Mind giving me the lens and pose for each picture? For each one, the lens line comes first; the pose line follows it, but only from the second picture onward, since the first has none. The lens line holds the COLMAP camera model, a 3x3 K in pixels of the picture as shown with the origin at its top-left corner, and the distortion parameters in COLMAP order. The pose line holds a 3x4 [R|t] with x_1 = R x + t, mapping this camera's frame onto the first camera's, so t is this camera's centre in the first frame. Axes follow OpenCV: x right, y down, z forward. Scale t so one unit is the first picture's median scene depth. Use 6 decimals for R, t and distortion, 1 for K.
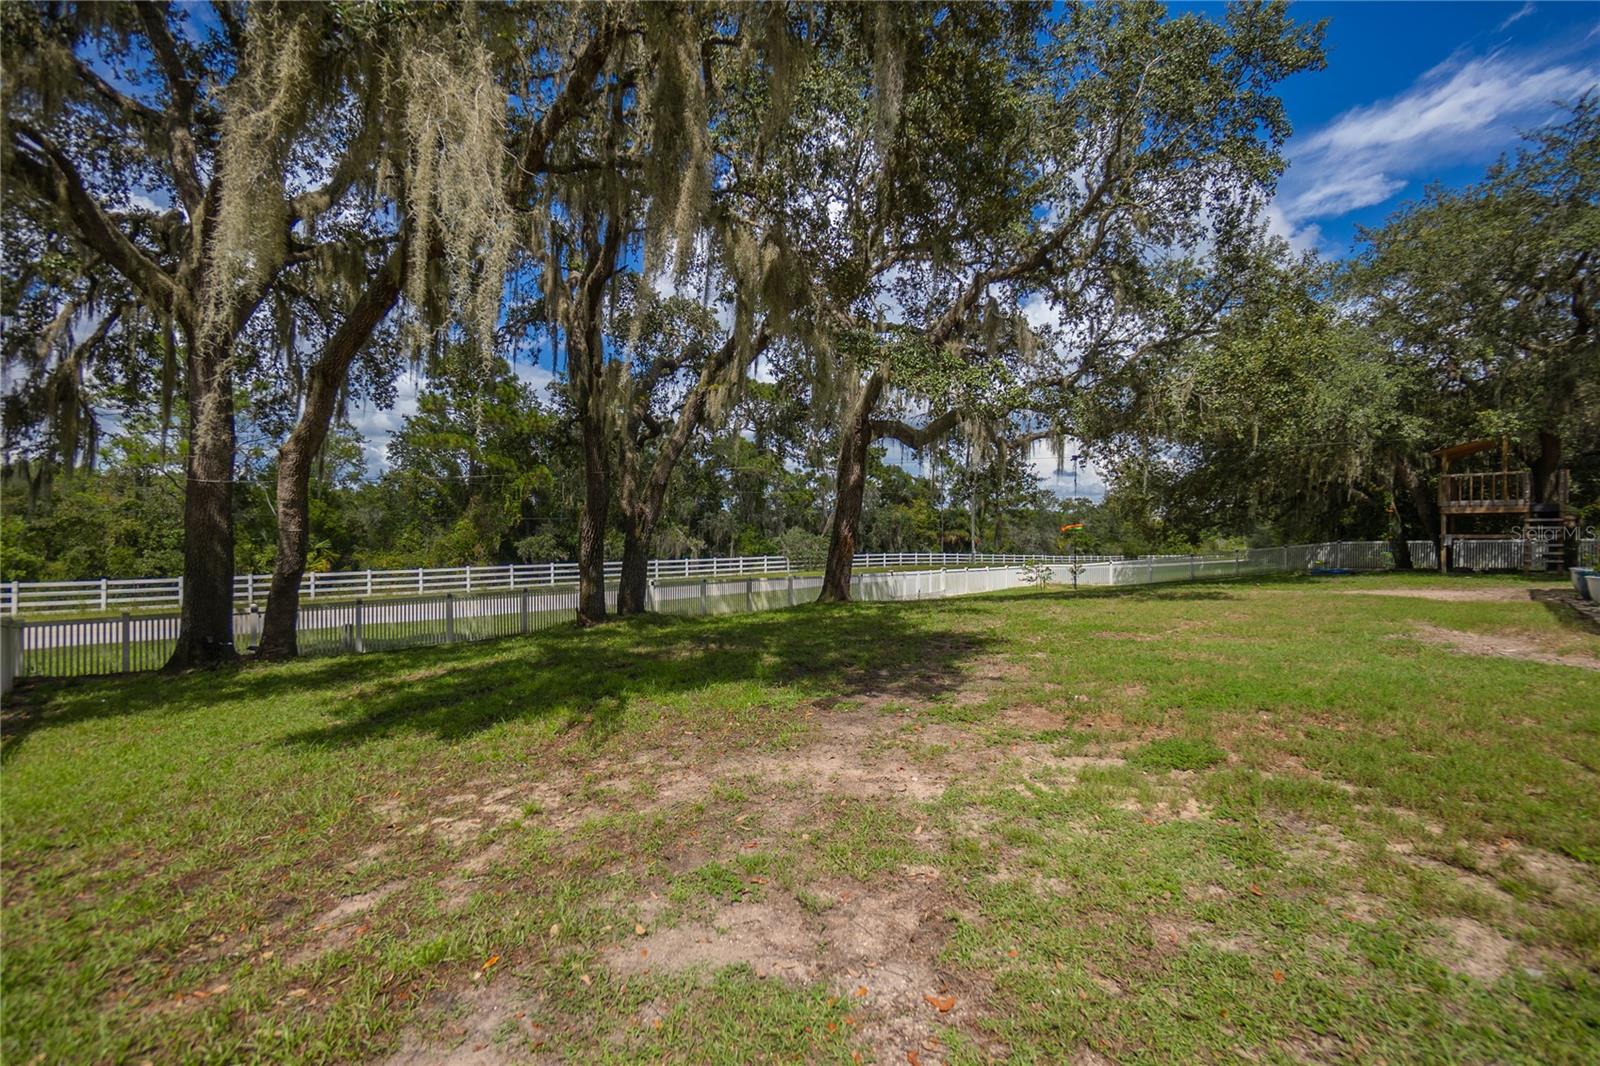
lens RADIAL K [[700.7, 0, 796.9], [0, 700.7, 546.7], [0, 0, 1]] dist [-0.030702, 0.002581]
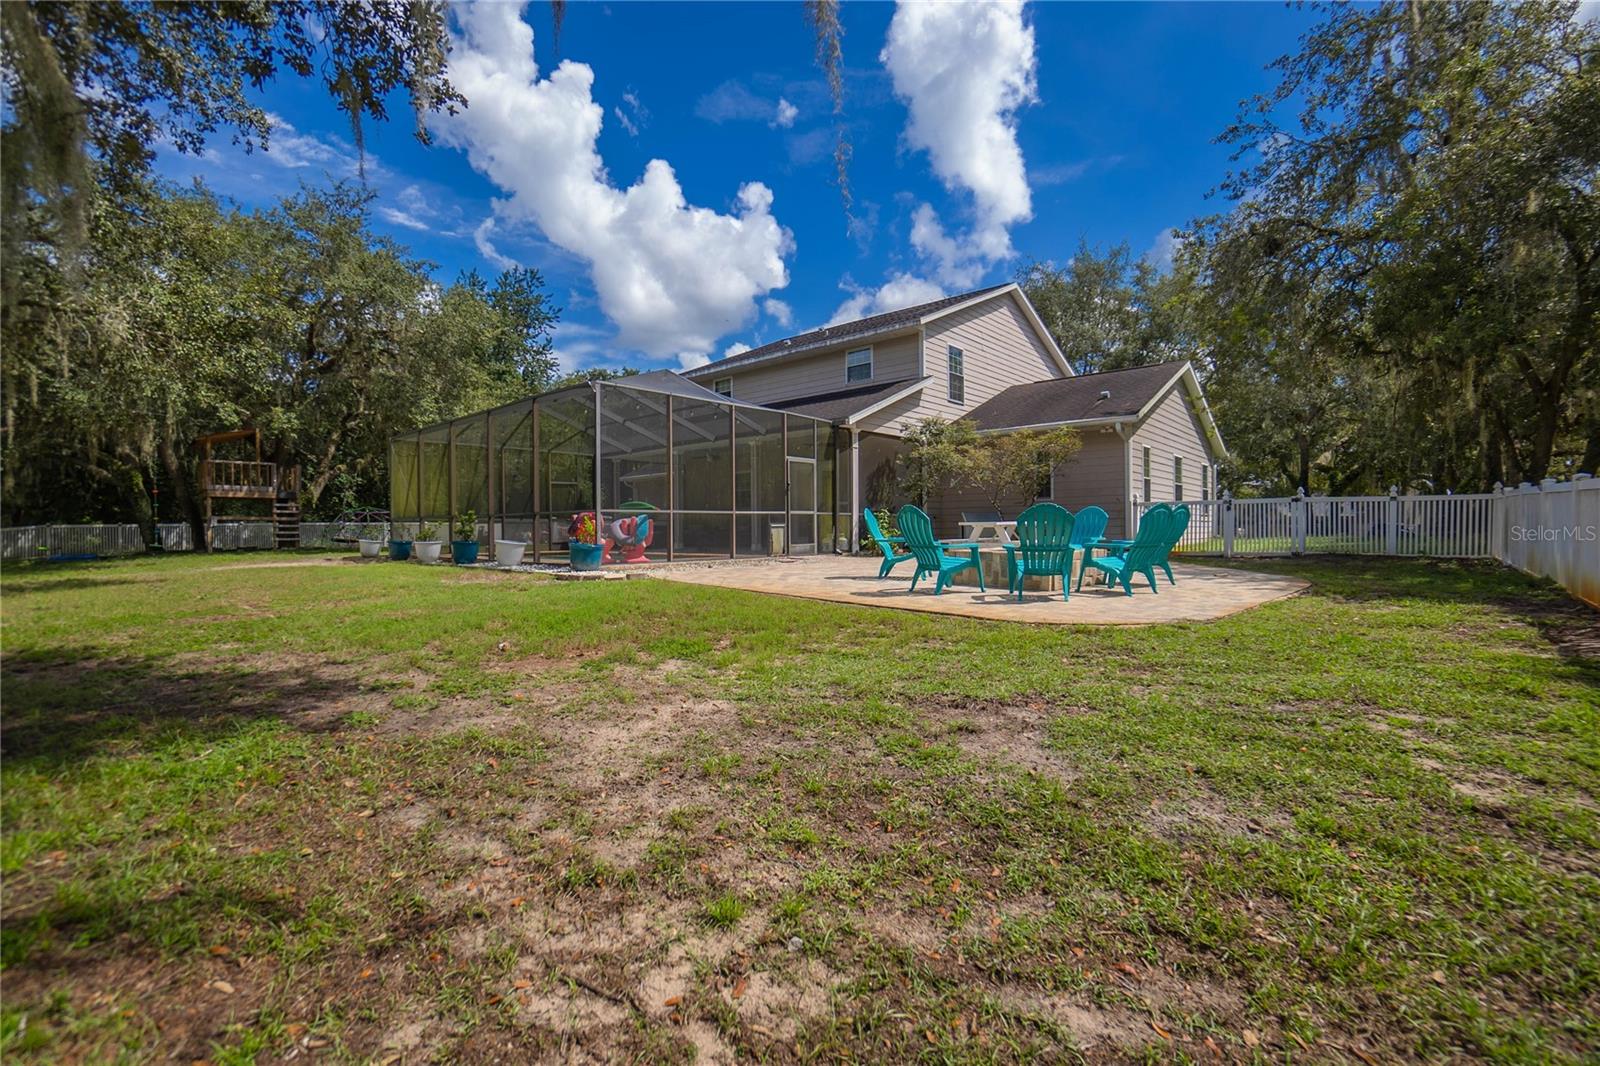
lens RADIAL K [[700.7, 0, 796.1], [0, 700.7, 540.7], [0, 0, 1]] dist [-0.030702, 0.002581]
pose [[-0.081877, -0.005550, 0.996627, -0.776820], [0.005203, 0.999968, 0.005996, 0.081230], [-0.996629, 0.005676, -0.081846, 0.841313]]
